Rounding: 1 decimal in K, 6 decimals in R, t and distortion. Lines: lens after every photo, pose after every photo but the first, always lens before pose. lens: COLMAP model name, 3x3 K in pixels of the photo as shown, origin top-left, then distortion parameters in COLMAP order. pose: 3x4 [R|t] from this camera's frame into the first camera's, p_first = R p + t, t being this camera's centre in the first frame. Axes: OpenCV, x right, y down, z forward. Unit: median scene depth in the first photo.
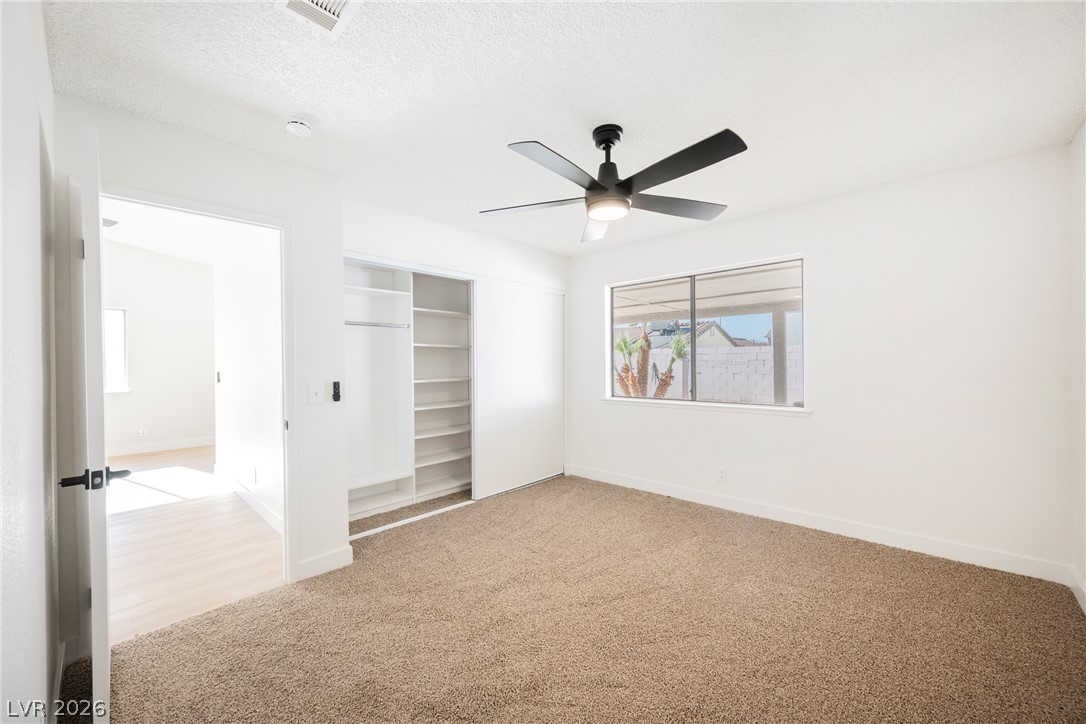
lens RADIAL K [[424.5, 0, 545.8], [0, 424.5, 361.8], [0, 0, 1]] dist [0.000779, 0.000108]
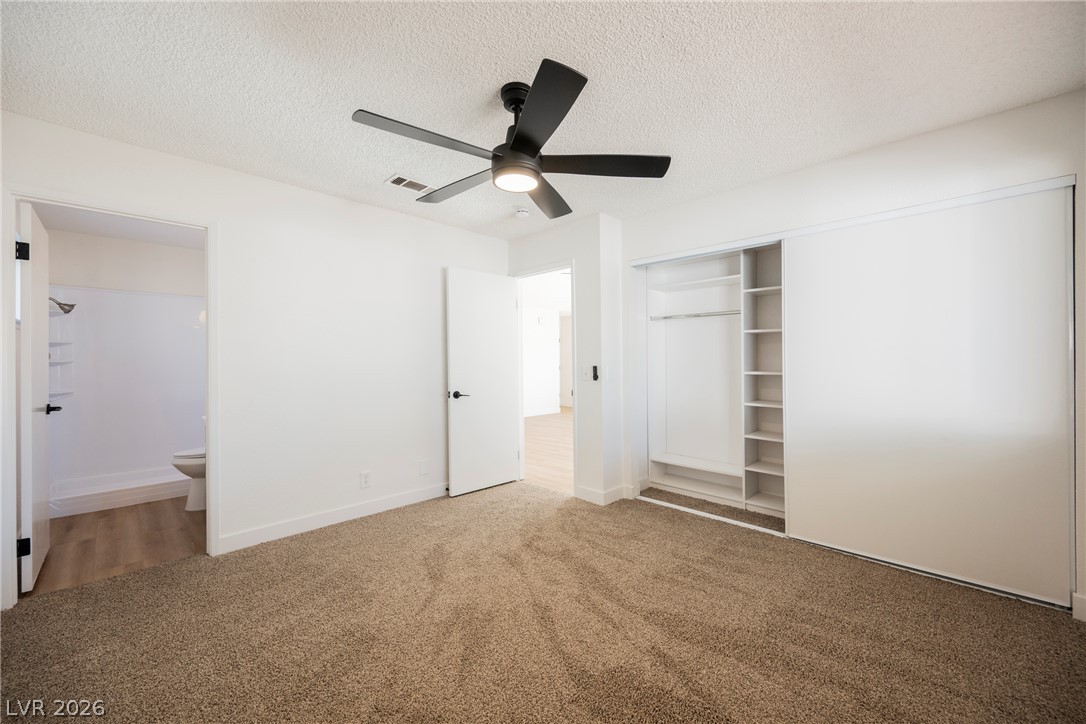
lens RADIAL K [[424.5, 0, 545.8], [0, 424.5, 361.8], [0, 0, 1]] dist [0.000779, 0.000108]
pose [[-0.038652, 0.009882, -0.999204, 0.634299], [0.001292, 0.999951, 0.009840, 0.014178], [0.999252, -0.000911, -0.038663, 0.651469]]
